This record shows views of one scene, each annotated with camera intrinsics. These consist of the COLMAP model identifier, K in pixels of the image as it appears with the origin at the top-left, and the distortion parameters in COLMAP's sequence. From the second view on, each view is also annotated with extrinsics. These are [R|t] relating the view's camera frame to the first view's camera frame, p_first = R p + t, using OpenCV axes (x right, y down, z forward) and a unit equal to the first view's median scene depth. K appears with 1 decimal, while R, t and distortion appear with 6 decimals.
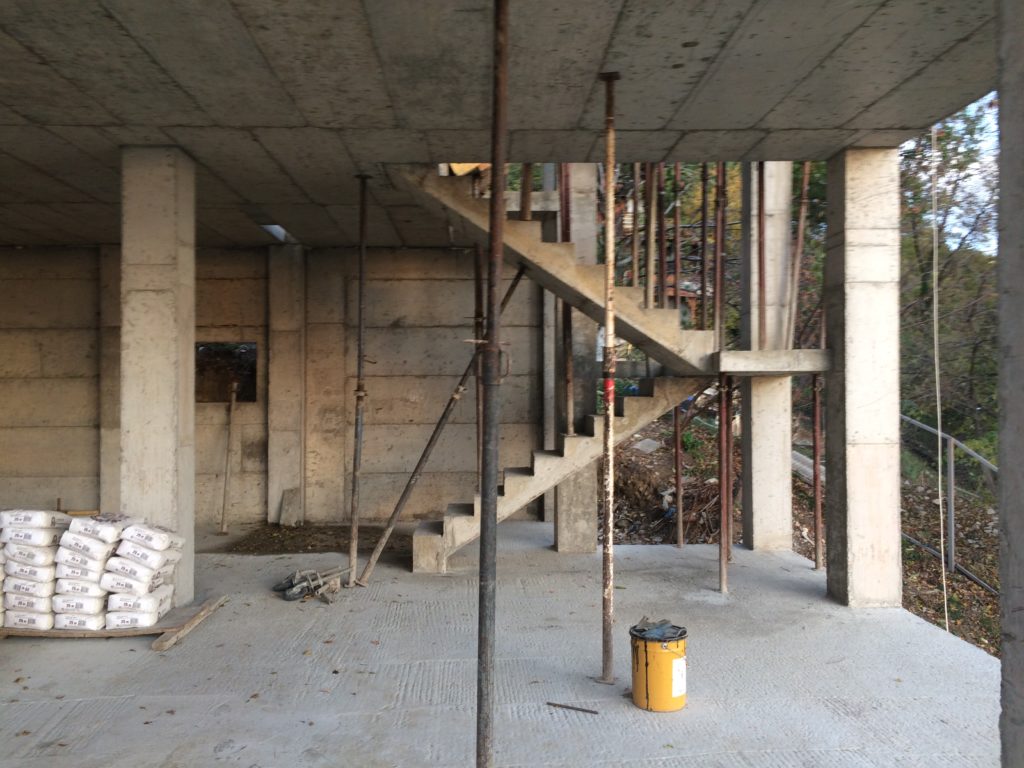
lens RADIAL K [[873.2, 0, 516.0], [0, 873.2, 383.5], [0, 0, 1]] dist [0.086833, -0.124817]
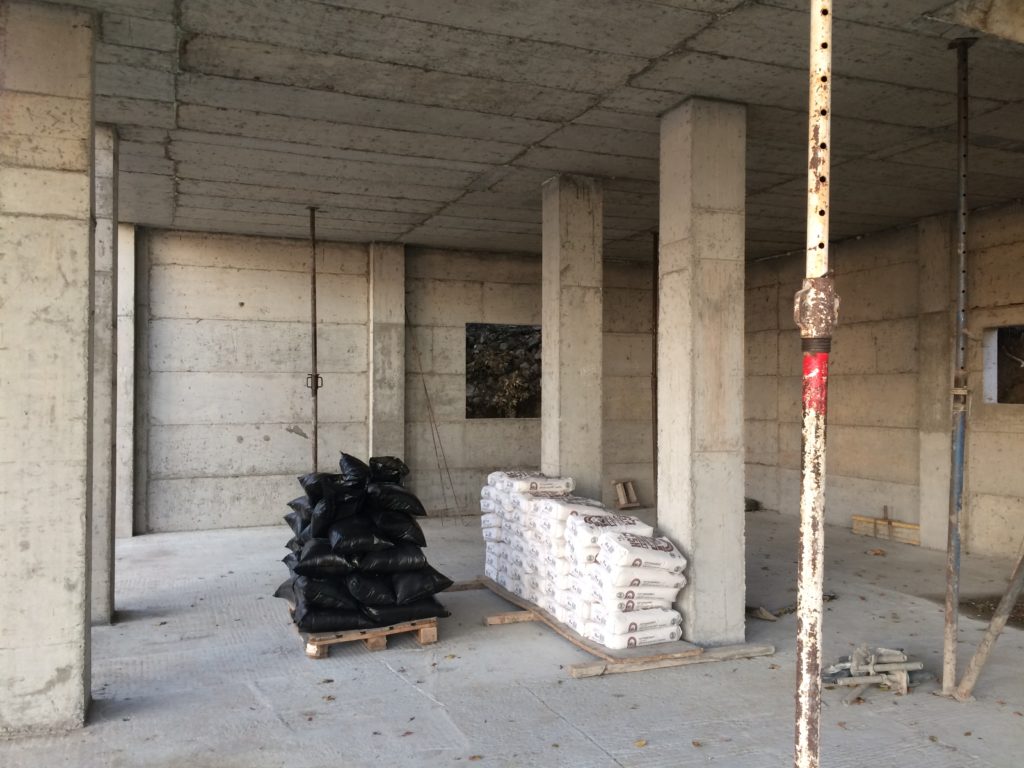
lens RADIAL K [[873.2, 0, 516.0], [0, 873.2, 383.5], [0, 0, 1]] dist [0.086833, -0.124817]
pose [[0.328588, -0.002280, -0.944470, 0.408633], [0.002613, 0.999995, -0.001505, 0.007748], [0.944470, -0.001974, 0.328593, 0.642872]]
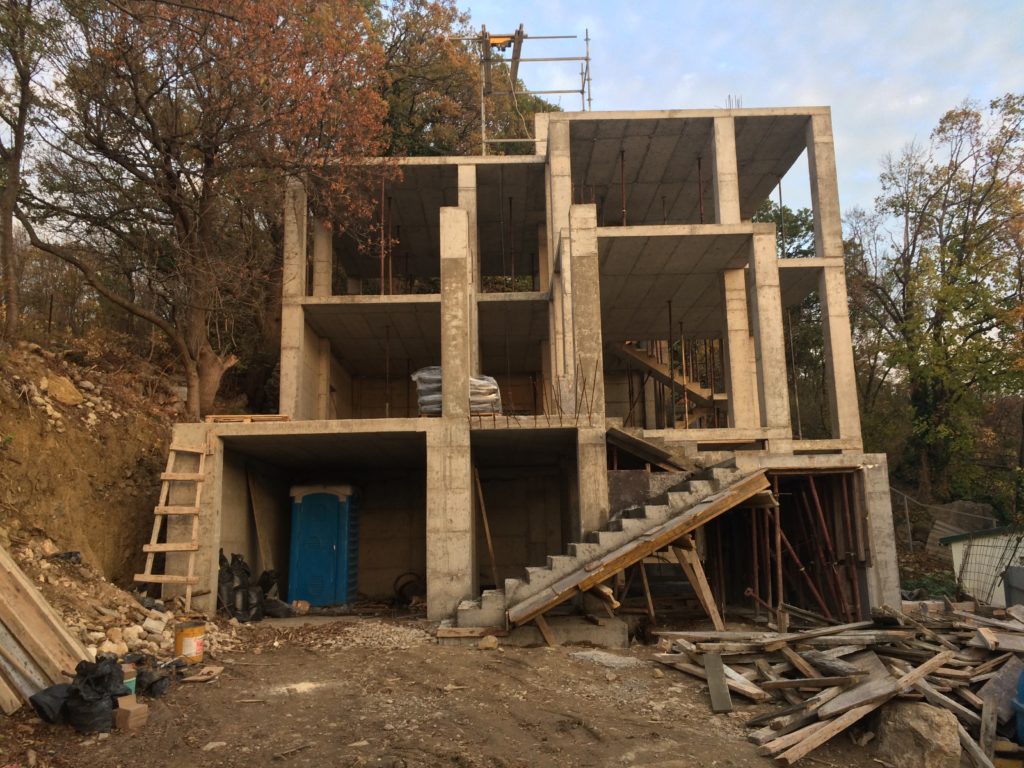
lens RADIAL K [[873.2, 0, 516.0], [0, 873.2, 383.5], [0, 0, 1]] dist [0.086833, -0.124817]
pose [[0.999264, -0.026861, -0.027373, -0.353874], [0.021426, 0.982987, -0.182423, 0.434907], [0.031807, 0.181702, 0.982839, -1.934870]]
